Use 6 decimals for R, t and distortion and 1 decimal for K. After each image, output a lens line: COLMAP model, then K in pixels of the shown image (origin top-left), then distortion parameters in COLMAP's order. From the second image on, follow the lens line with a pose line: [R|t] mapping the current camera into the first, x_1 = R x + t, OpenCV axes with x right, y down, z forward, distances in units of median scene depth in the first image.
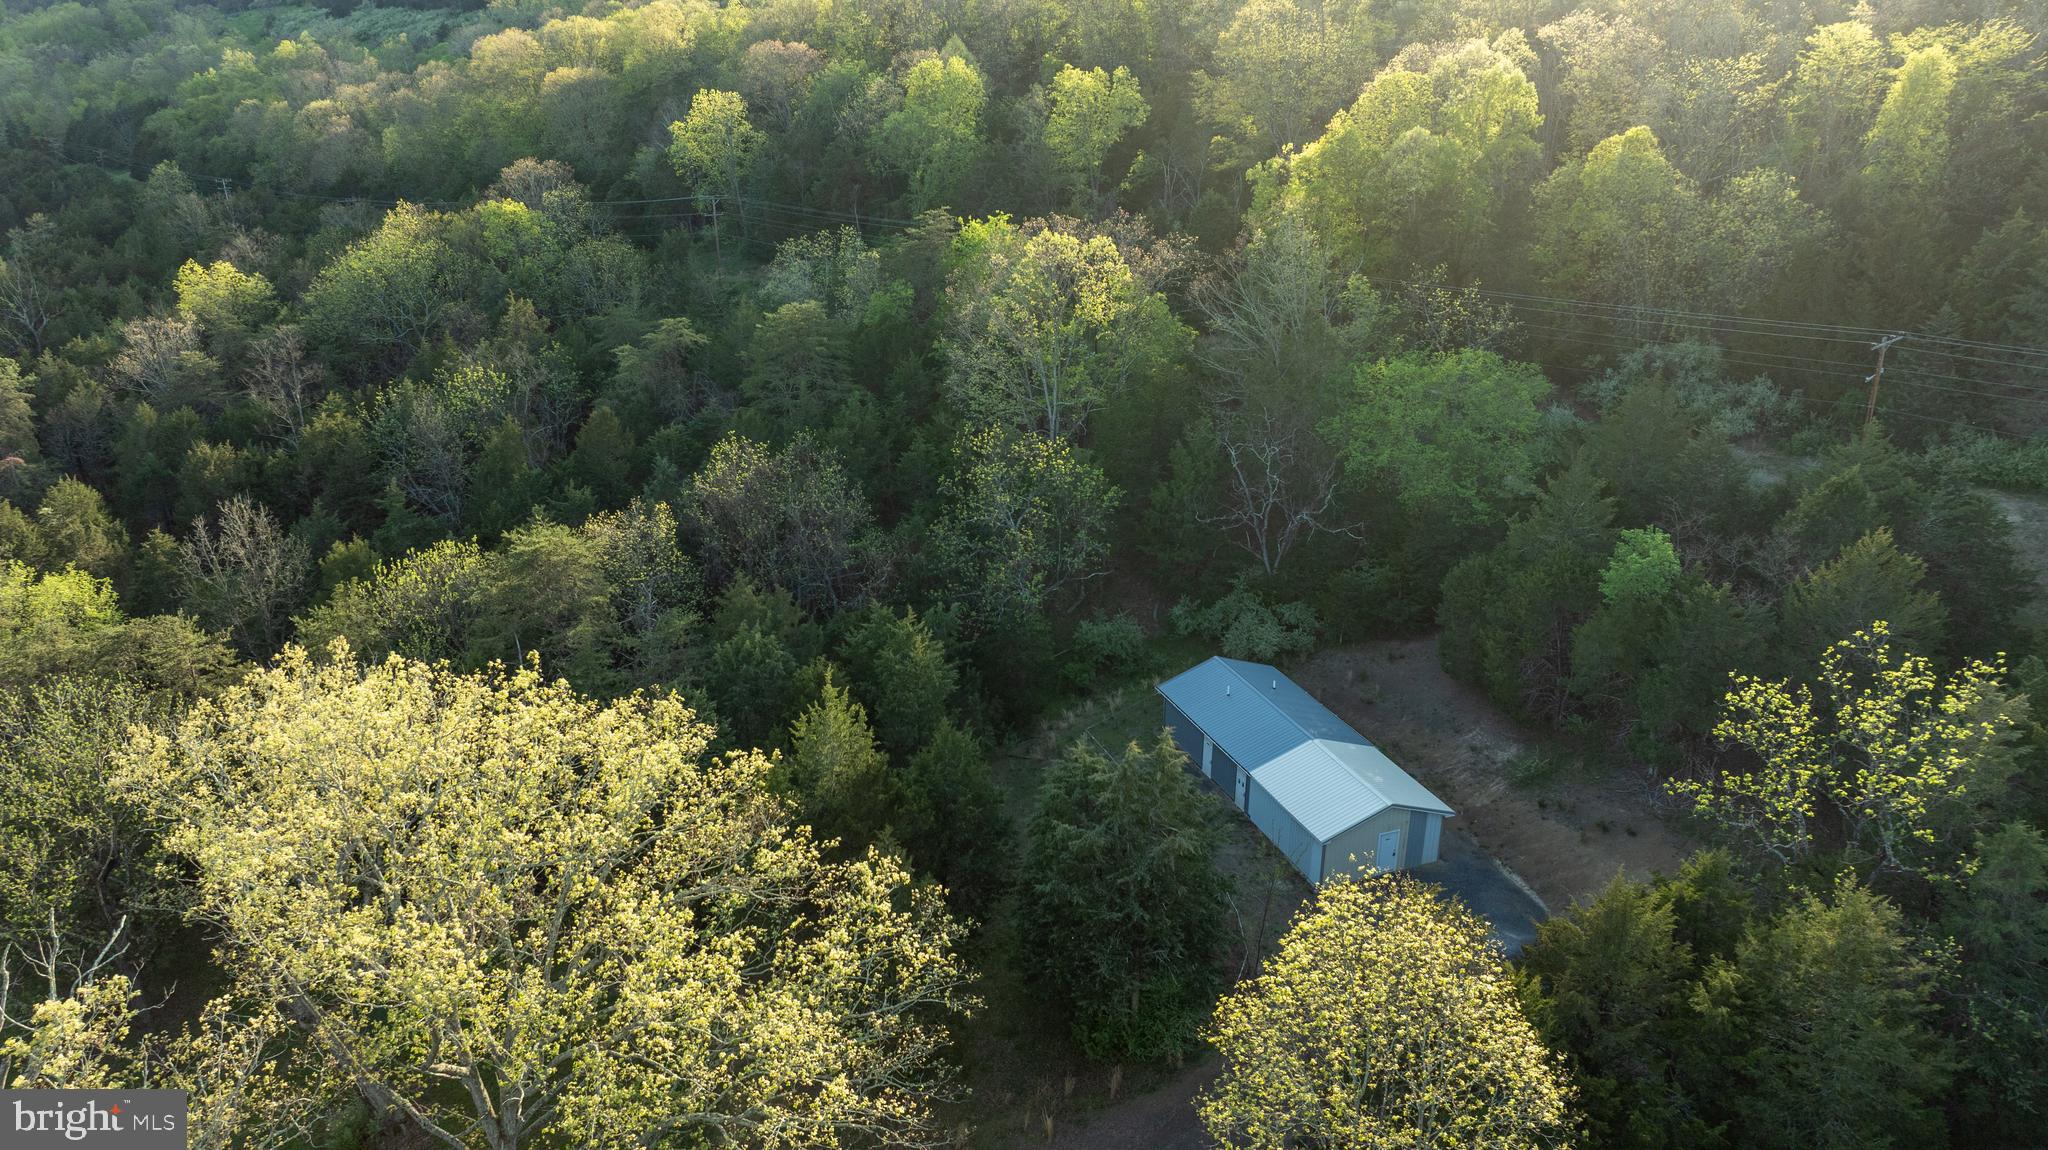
lens RADIAL K [[1458.3, 0, 1029.2], [0, 1458.3, 587.5], [0, 0, 1]] dist [-0.035474, 0.032536]
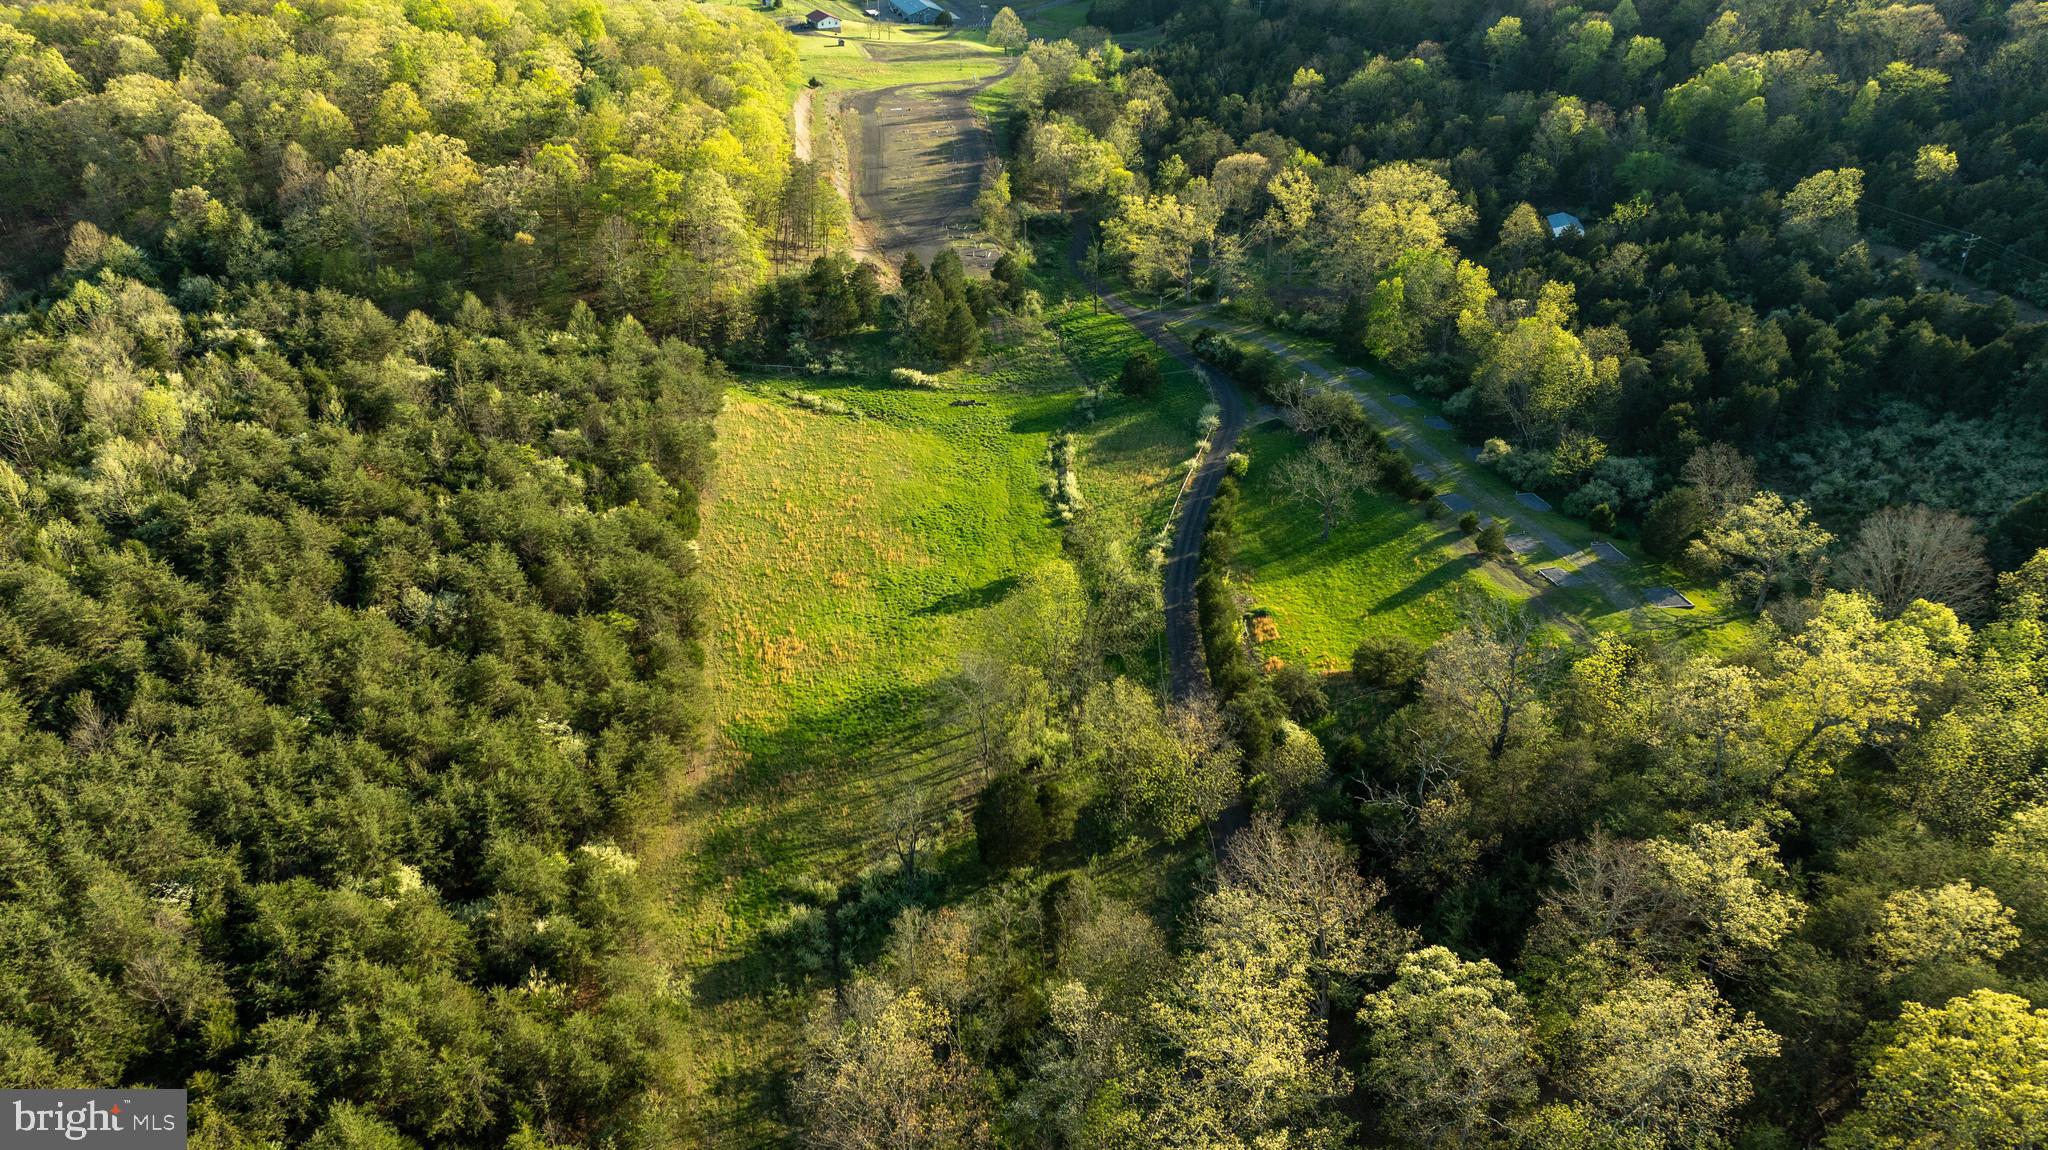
lens RADIAL K [[1458.3, 0, 1020.4], [0, 1458.3, 574.2], [0, 0, 1]] dist [-0.035474, 0.032536]
pose [[0.853001, 0.274665, -0.443788, 0.581959], [-0.209450, 0.958994, 0.190950, 0.360861], [0.478038, -0.069929, 0.875551, -2.210199]]
